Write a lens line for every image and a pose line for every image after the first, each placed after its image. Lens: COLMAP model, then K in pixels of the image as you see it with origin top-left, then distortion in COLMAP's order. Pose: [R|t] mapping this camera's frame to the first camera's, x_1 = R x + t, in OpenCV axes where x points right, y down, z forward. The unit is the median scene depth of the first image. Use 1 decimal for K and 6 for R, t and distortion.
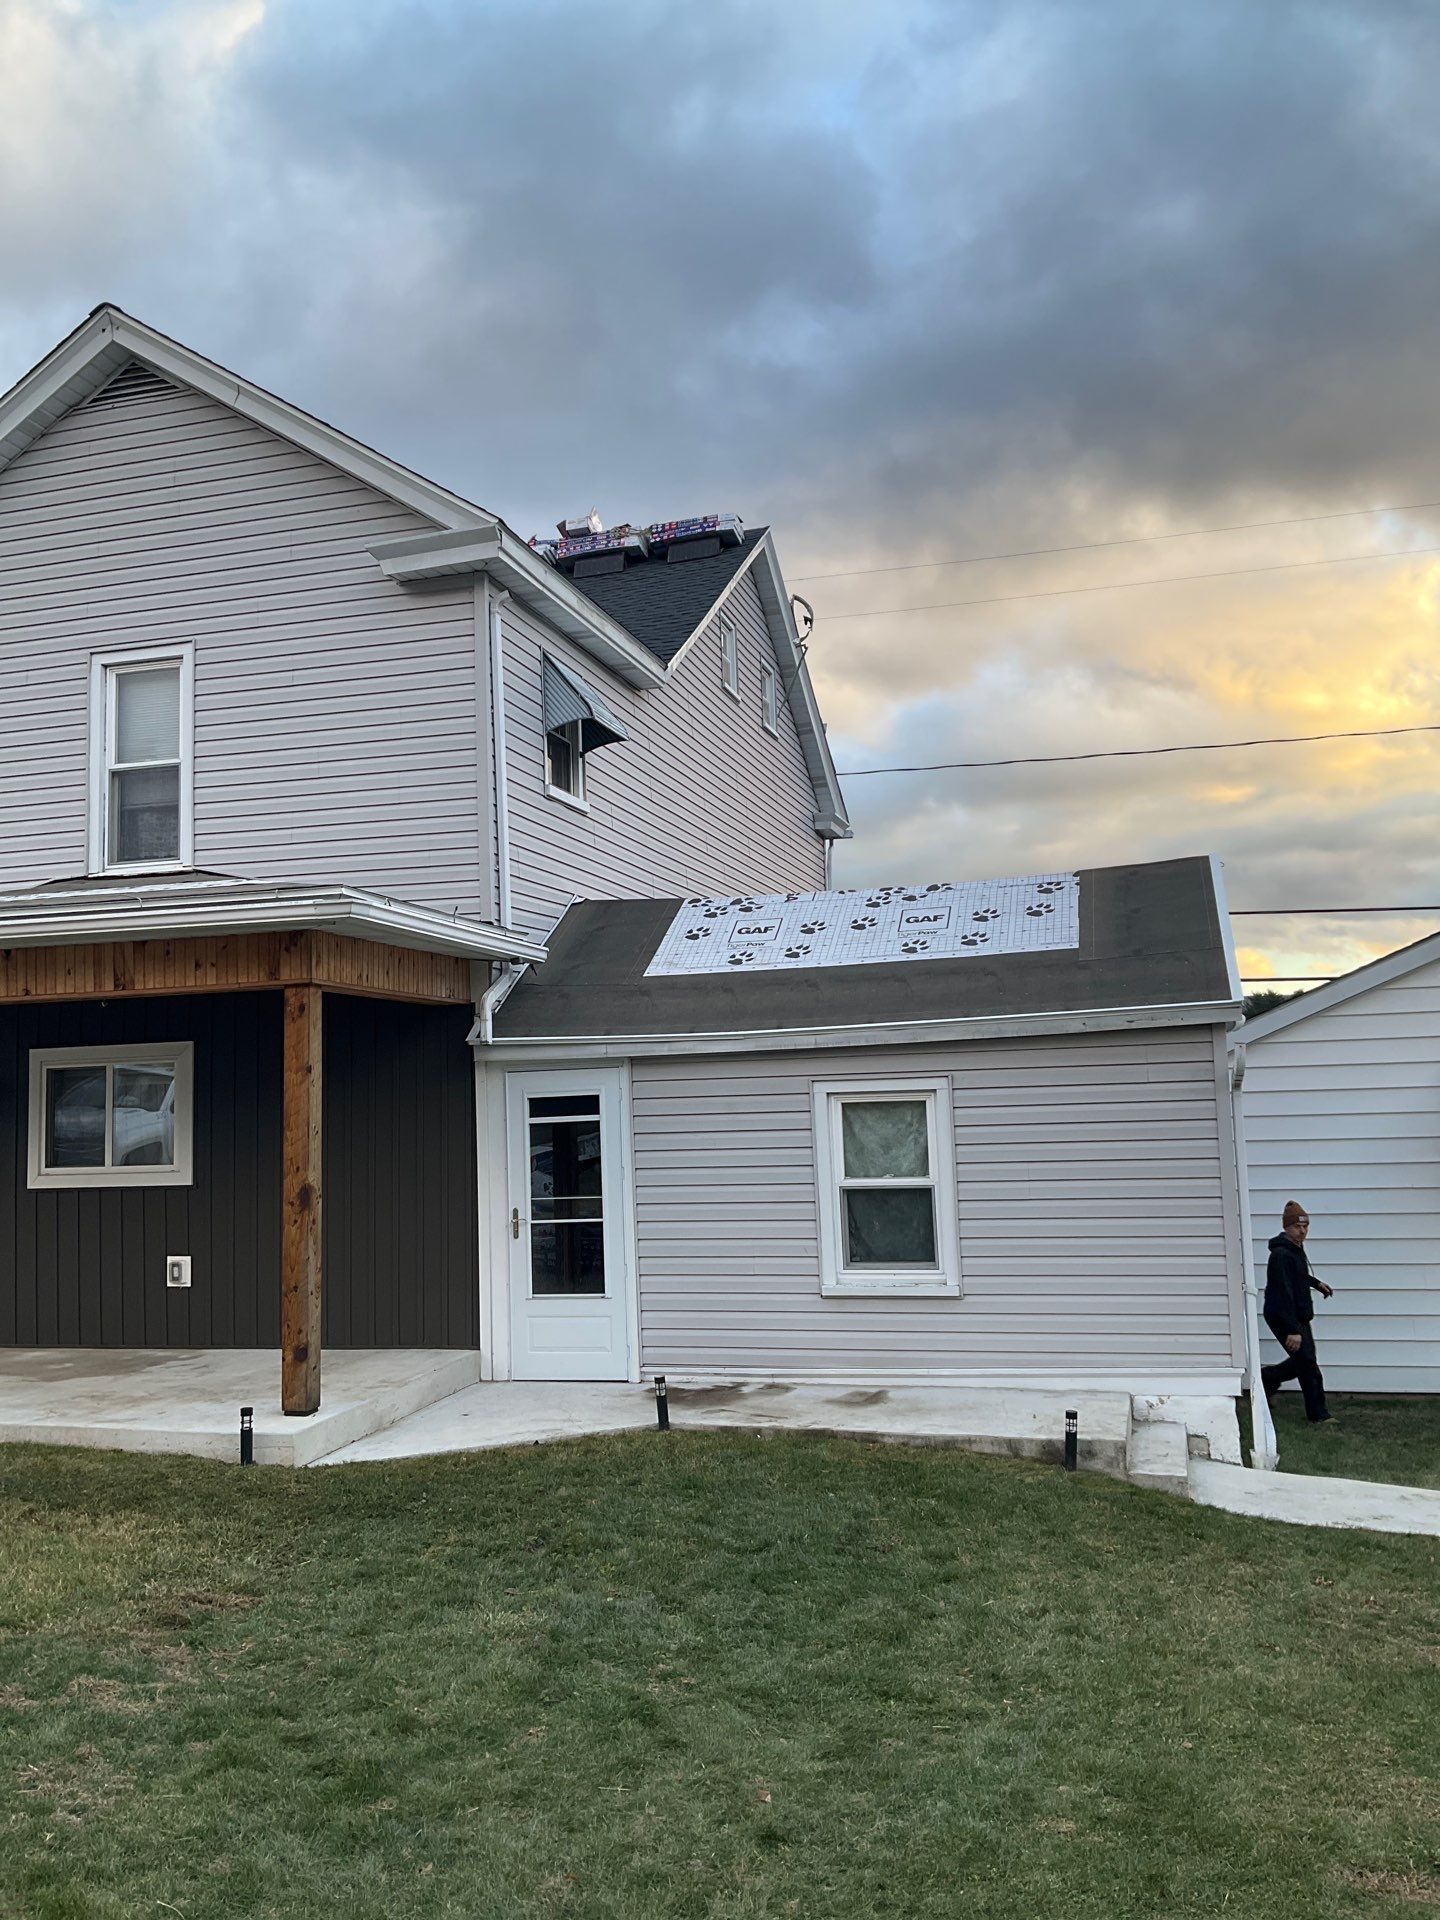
lens RADIAL K [[1568.8, 0, 719.8], [0, 1568.8, 968.6], [0, 0, 1]] dist [0.124677, -0.236184]
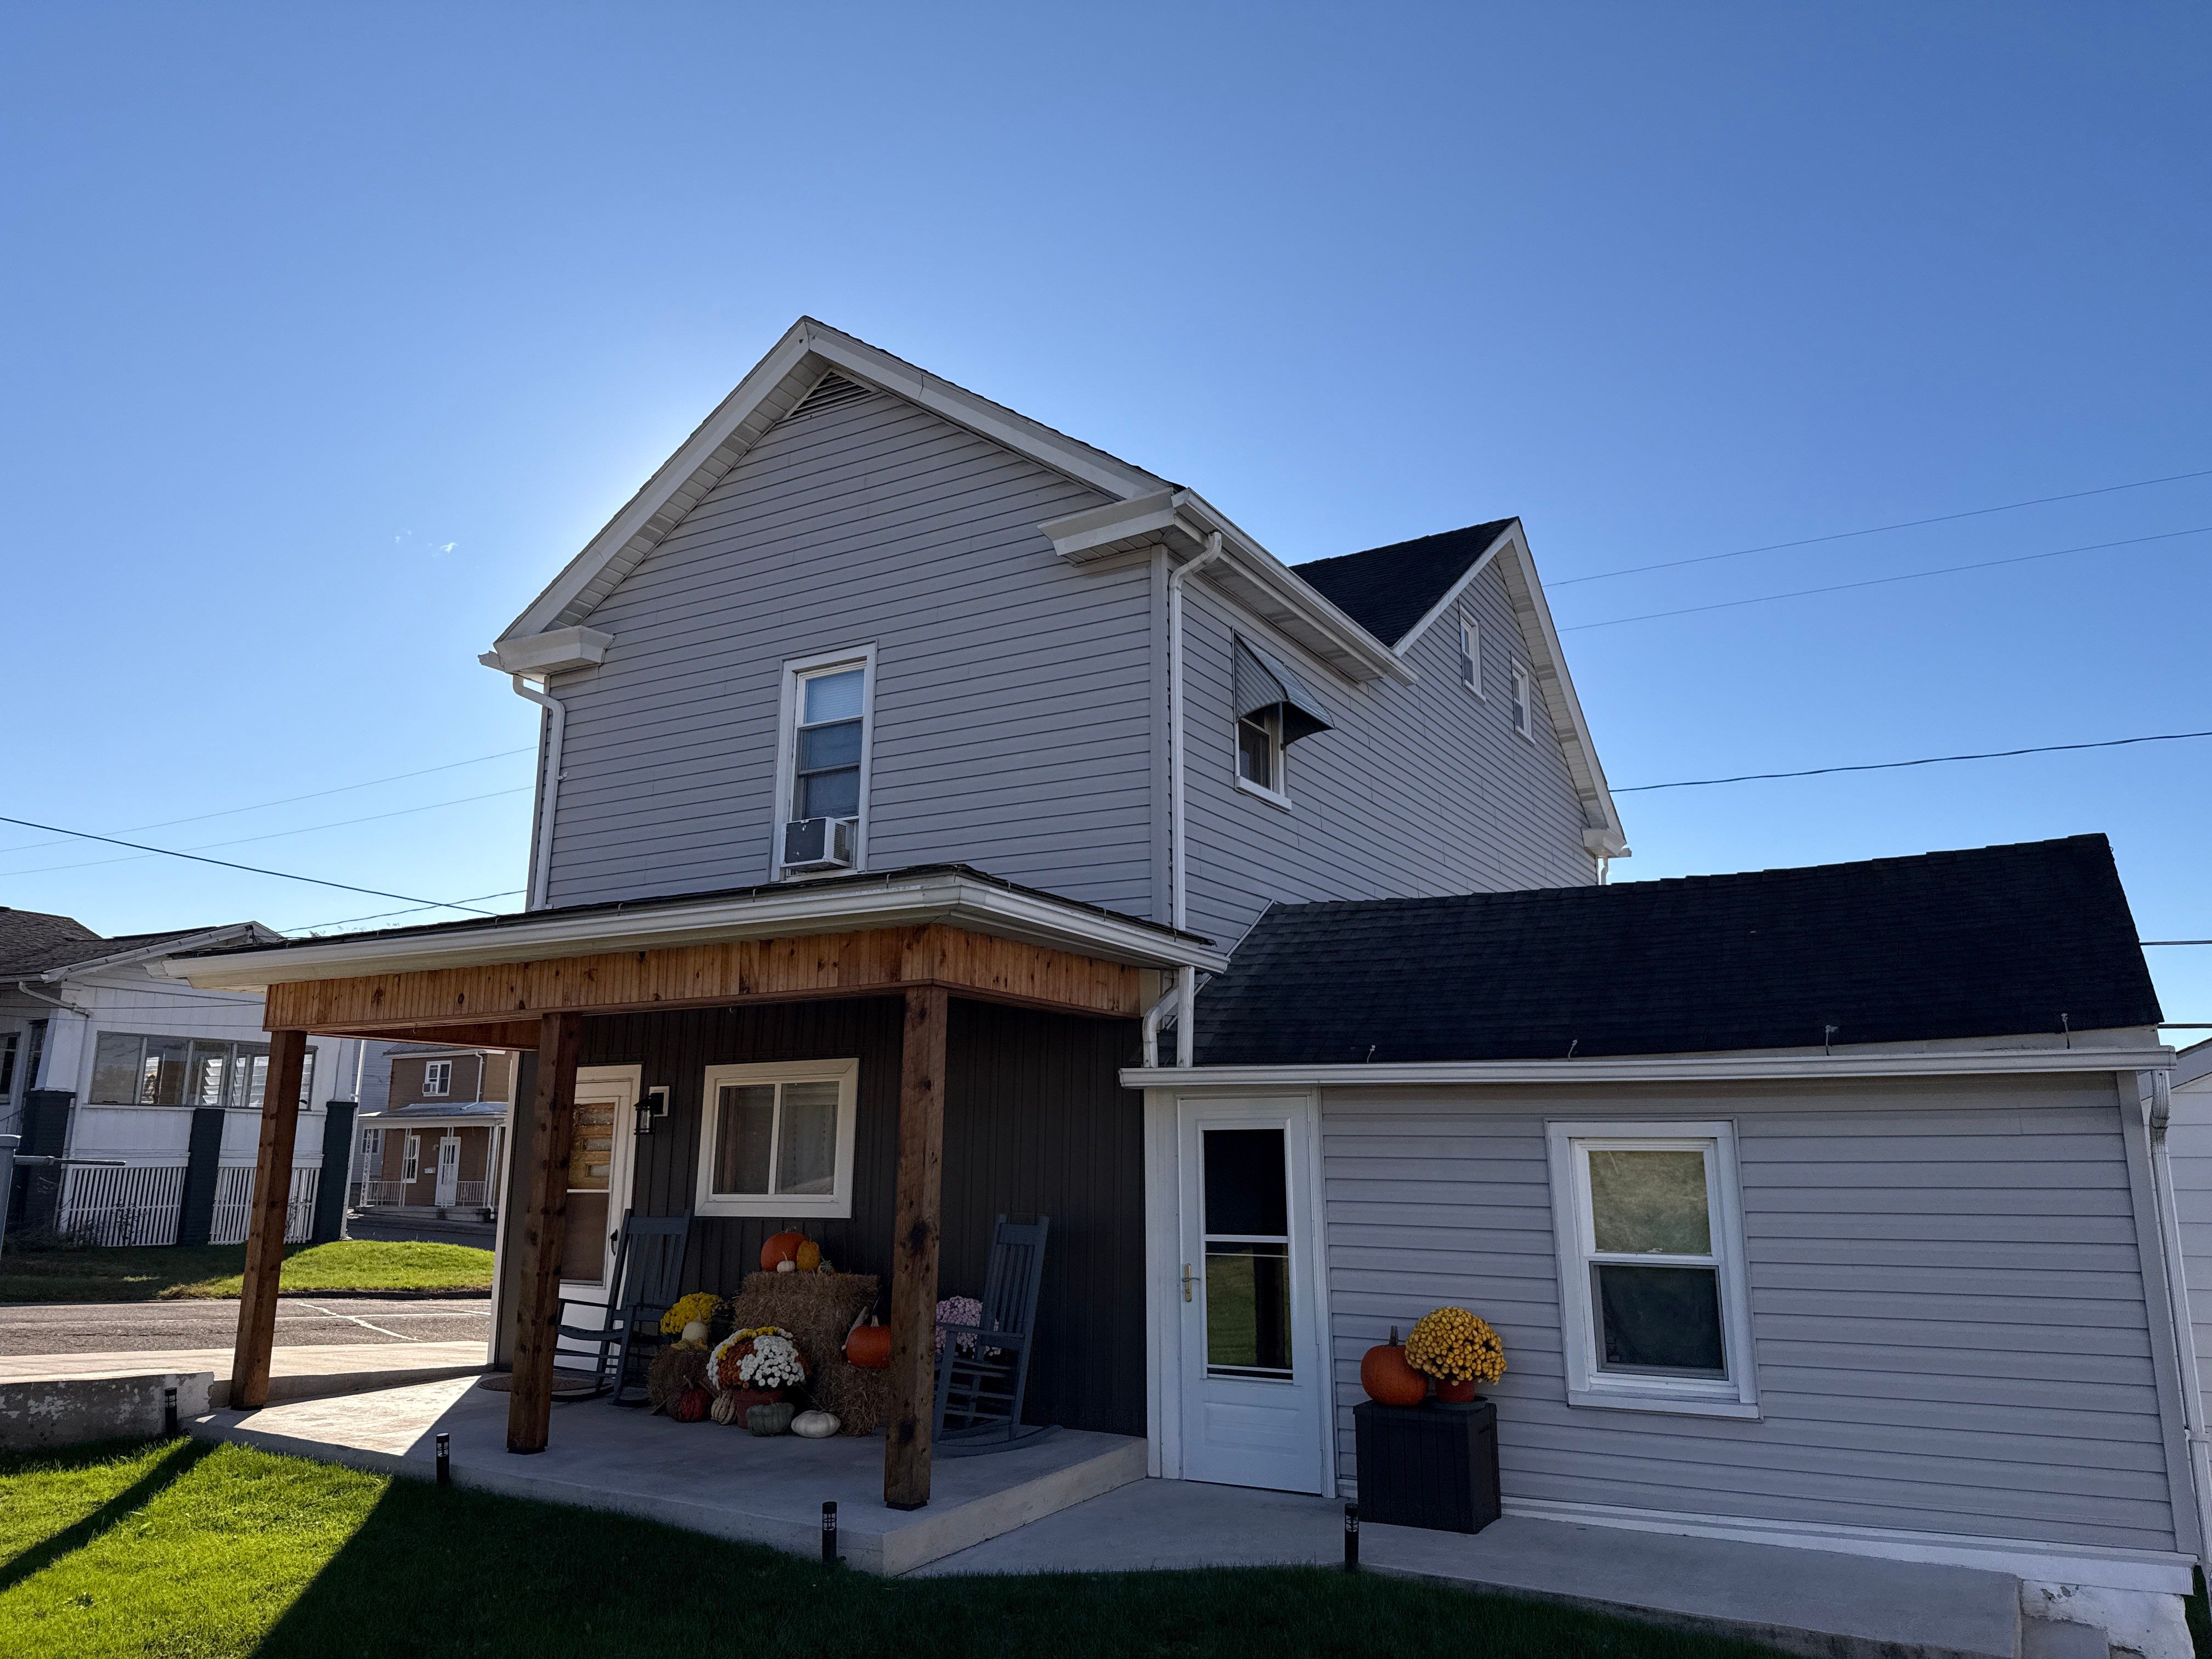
lens RADIAL K [[1534.1, 0, 1108.7], [0, 1534.1, 826.0], [0, 0, 1]] dist [0.121940, -0.128829]
pose [[0.967797, -0.020951, -0.250859, 0.044693], [-0.010053, 0.992519, -0.121676, 0.021412], [0.251532, 0.120279, 0.960346, 0.172627]]
